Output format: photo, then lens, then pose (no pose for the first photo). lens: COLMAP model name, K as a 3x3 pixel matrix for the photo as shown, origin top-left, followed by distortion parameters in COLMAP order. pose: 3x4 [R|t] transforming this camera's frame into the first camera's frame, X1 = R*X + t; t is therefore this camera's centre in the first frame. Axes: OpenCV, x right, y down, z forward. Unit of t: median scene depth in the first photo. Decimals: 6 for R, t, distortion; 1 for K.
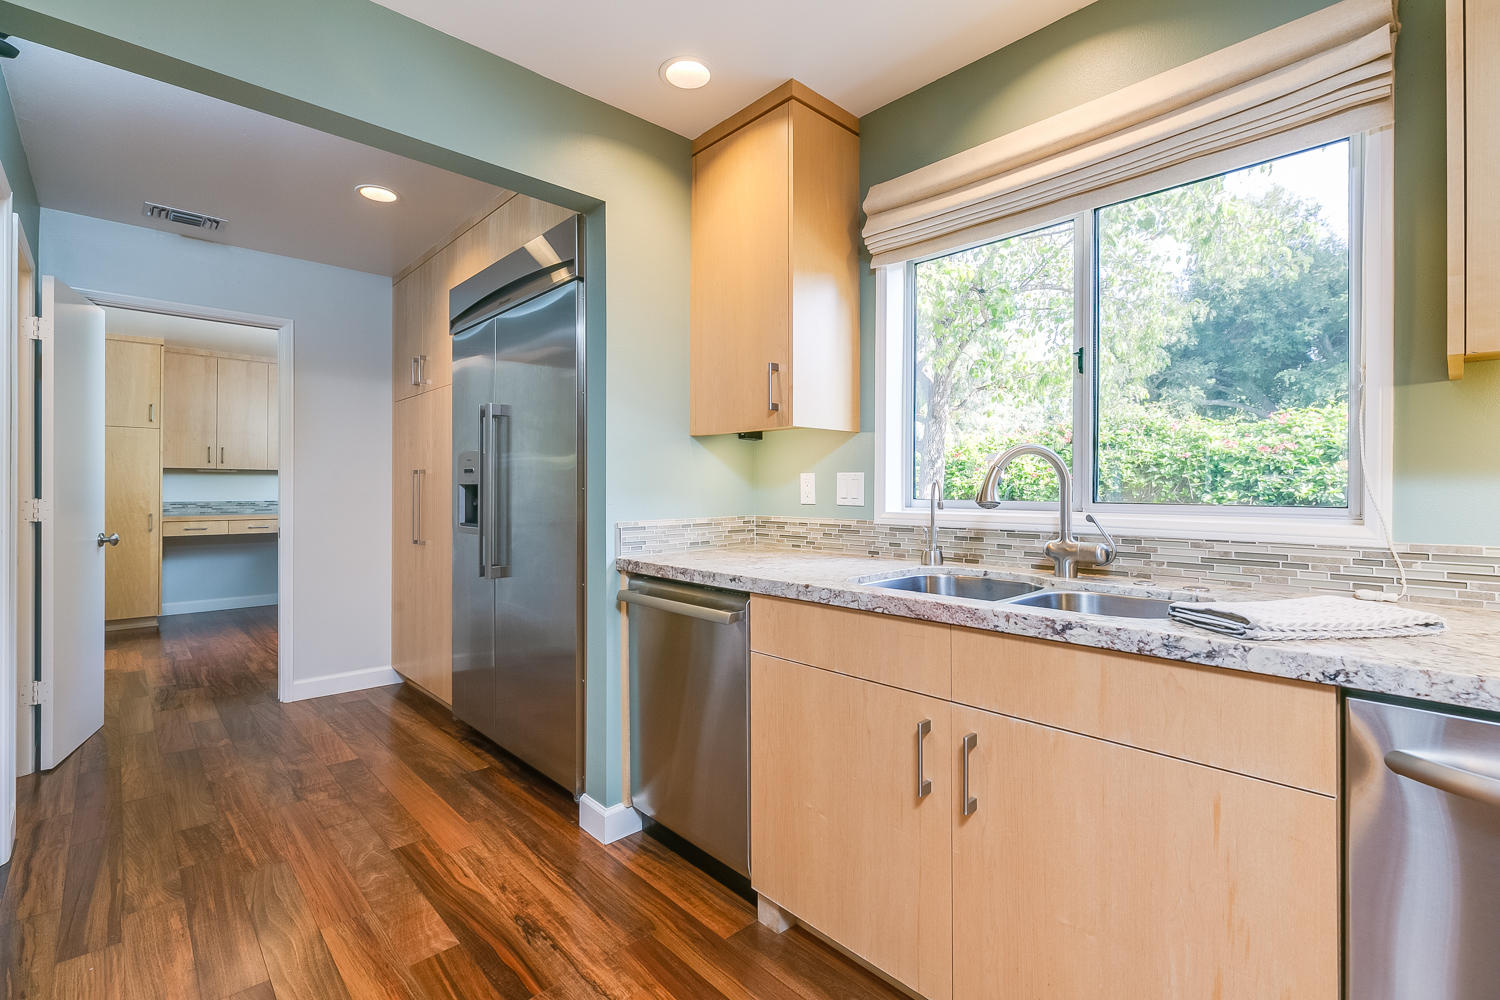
lens RADIAL K [[666.7, 0, 749.0], [0, 666.7, 488.9], [0, 0, 1]] dist [-0.002049, 0.001734]
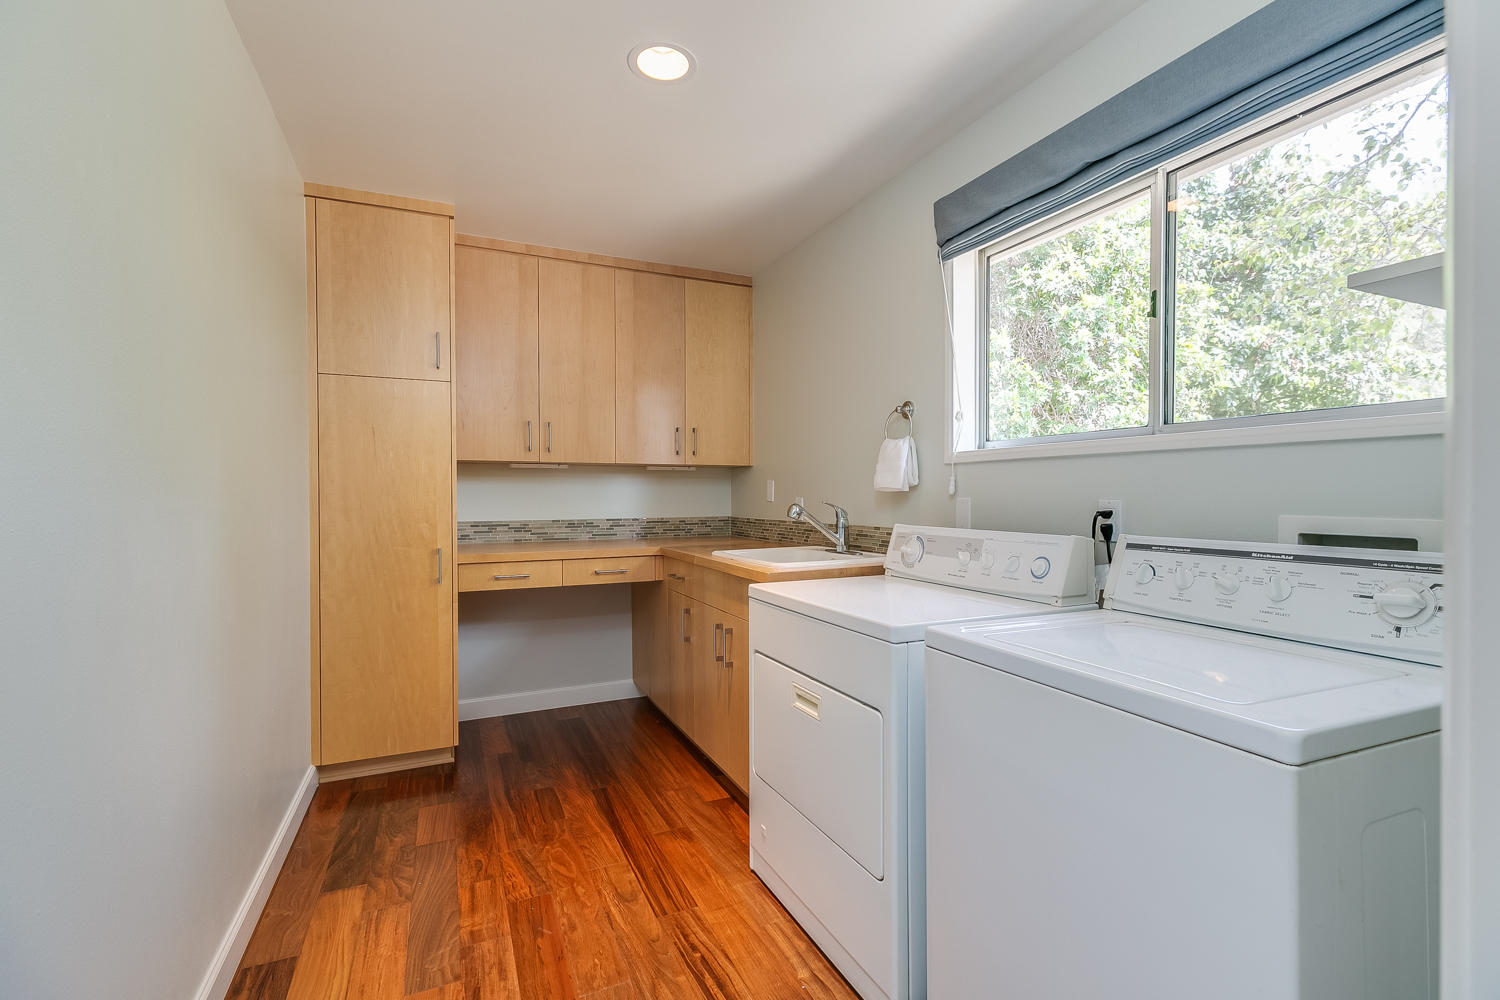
lens RADIAL K [[666.7, 0, 753.1], [0, 666.7, 505.1], [0, 0, 1]] dist [-0.002049, 0.001734]
pose [[0.947473, -0.001211, -0.319835, -0.477766], [0.006358, 0.999867, 0.015049, -0.001940], [0.319774, -0.016292, 0.947354, 0.560712]]
